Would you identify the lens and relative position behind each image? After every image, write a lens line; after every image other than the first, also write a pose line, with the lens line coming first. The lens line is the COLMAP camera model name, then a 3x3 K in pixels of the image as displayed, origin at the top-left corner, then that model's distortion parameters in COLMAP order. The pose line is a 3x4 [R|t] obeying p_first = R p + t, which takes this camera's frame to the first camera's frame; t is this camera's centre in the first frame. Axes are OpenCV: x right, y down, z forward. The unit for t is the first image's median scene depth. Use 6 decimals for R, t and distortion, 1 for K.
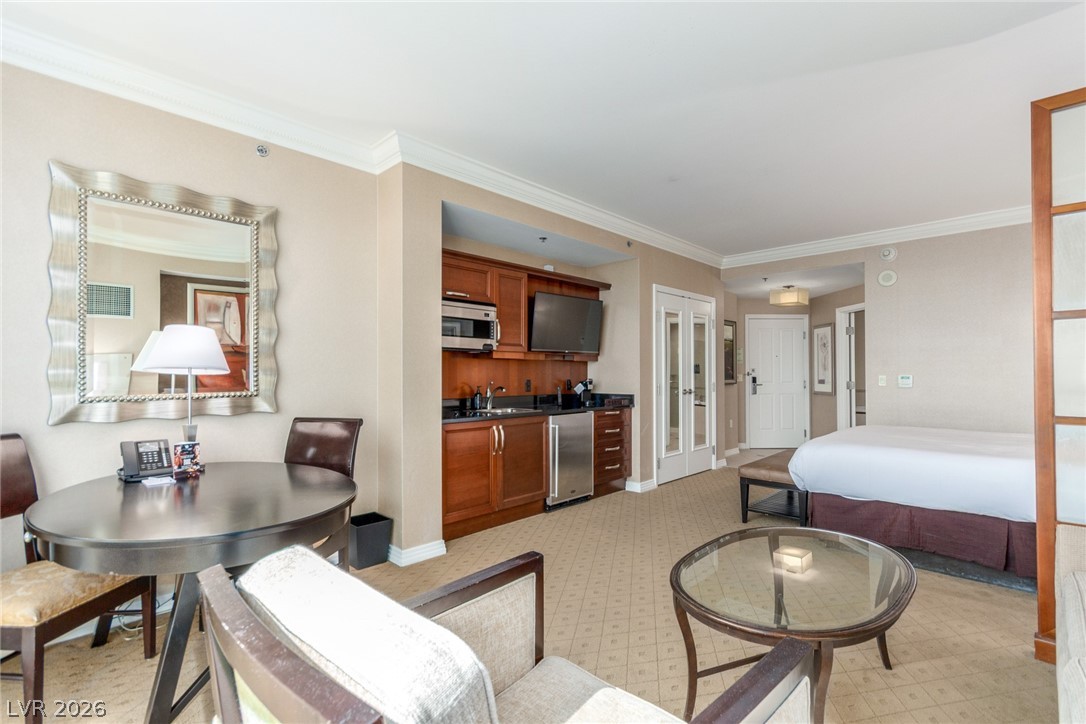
lens RADIAL K [[505.9, 0, 543.7], [0, 505.9, 364.5], [0, 0, 1]] dist [0.003759, 0.001991]
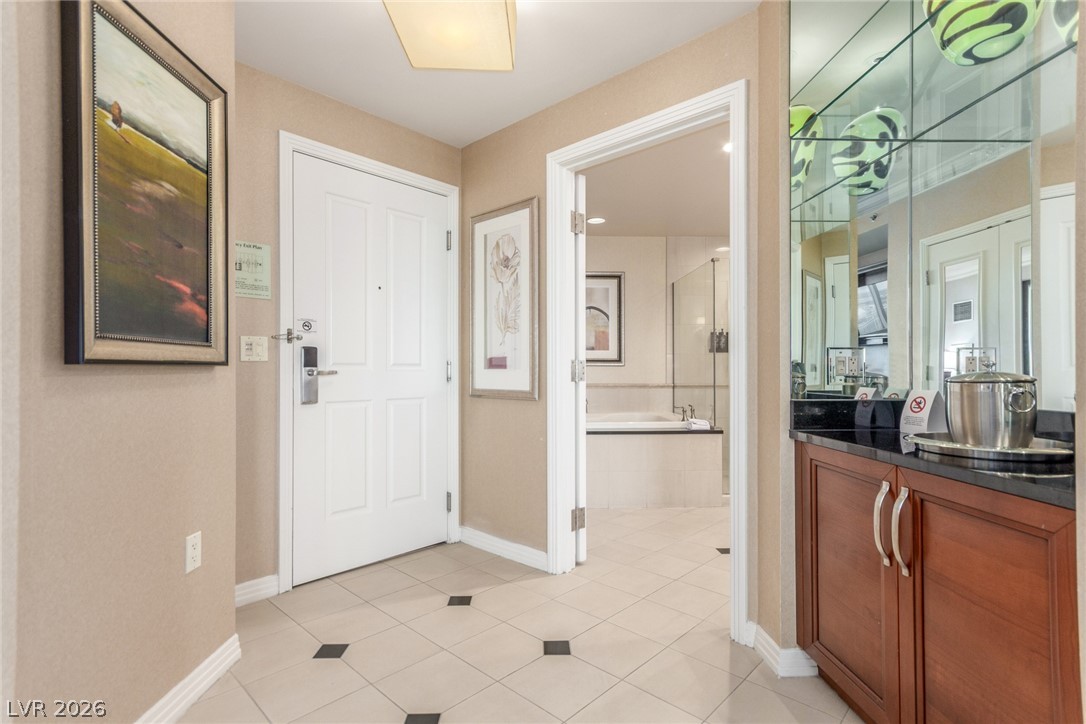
lens RADIAL K [[524.7, 0, 538.1], [0, 524.7, 365.6], [0, 0, 1]] dist [0.014730, 0.001329]
pose [[0.708361, 0.005535, 0.705829, 0.498512], [-0.012913, 0.999904, 0.005119, 0.056106], [-0.705733, -0.012741, 0.708364, 1.172093]]
